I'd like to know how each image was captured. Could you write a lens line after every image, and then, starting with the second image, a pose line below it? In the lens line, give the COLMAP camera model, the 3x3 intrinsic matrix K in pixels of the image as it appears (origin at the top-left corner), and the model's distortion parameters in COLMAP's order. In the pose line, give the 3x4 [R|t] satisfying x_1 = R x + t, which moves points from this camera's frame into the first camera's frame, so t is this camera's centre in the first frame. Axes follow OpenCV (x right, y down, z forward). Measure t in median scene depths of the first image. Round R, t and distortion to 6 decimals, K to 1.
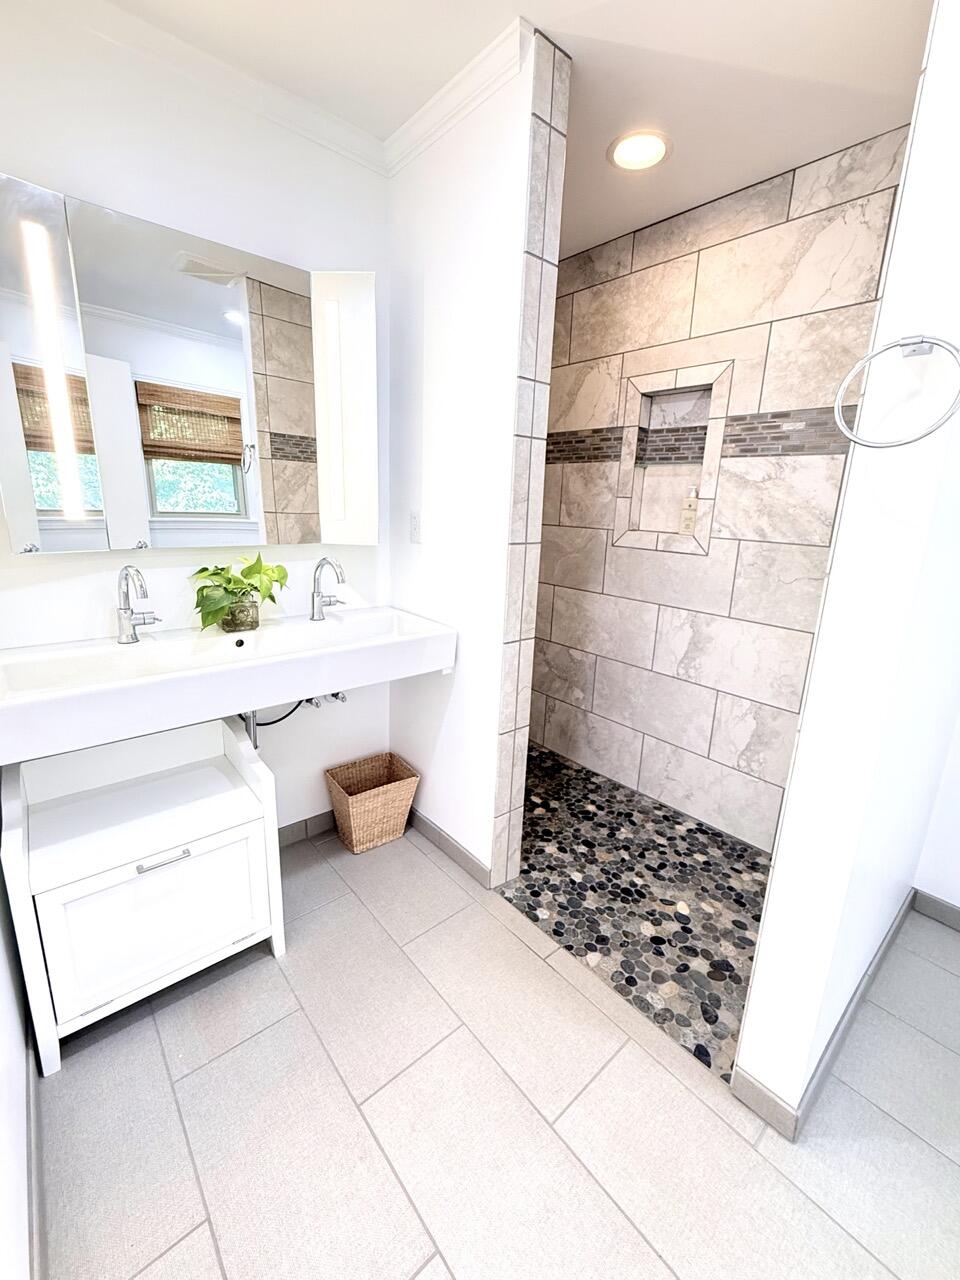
lens RADIAL K [[521.8, 0, 486.2], [0, 521.8, 622.2], [0, 0, 1]] dist [-0.001925, -0.000330]
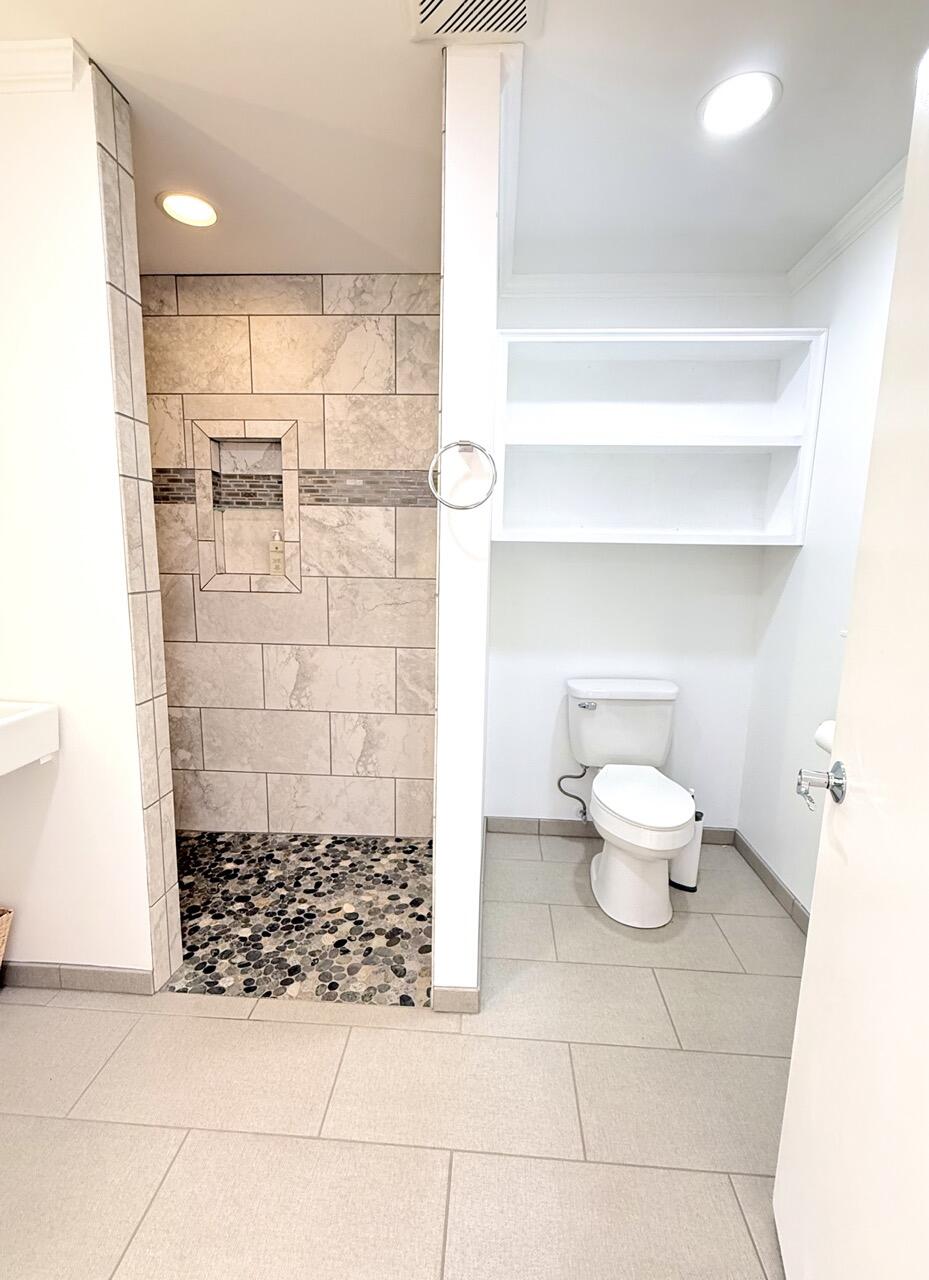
lens RADIAL K [[541.0, 0, 463.1], [0, 541.0, 640.5], [0, 0, 1]] dist [-0.003924, -0.001023]
pose [[0.703188, -0.135461, 0.697980, -0.162482], [0.169332, 0.985343, 0.020635, 0.006064], [-0.690545, 0.103680, 0.715819, -0.043303]]
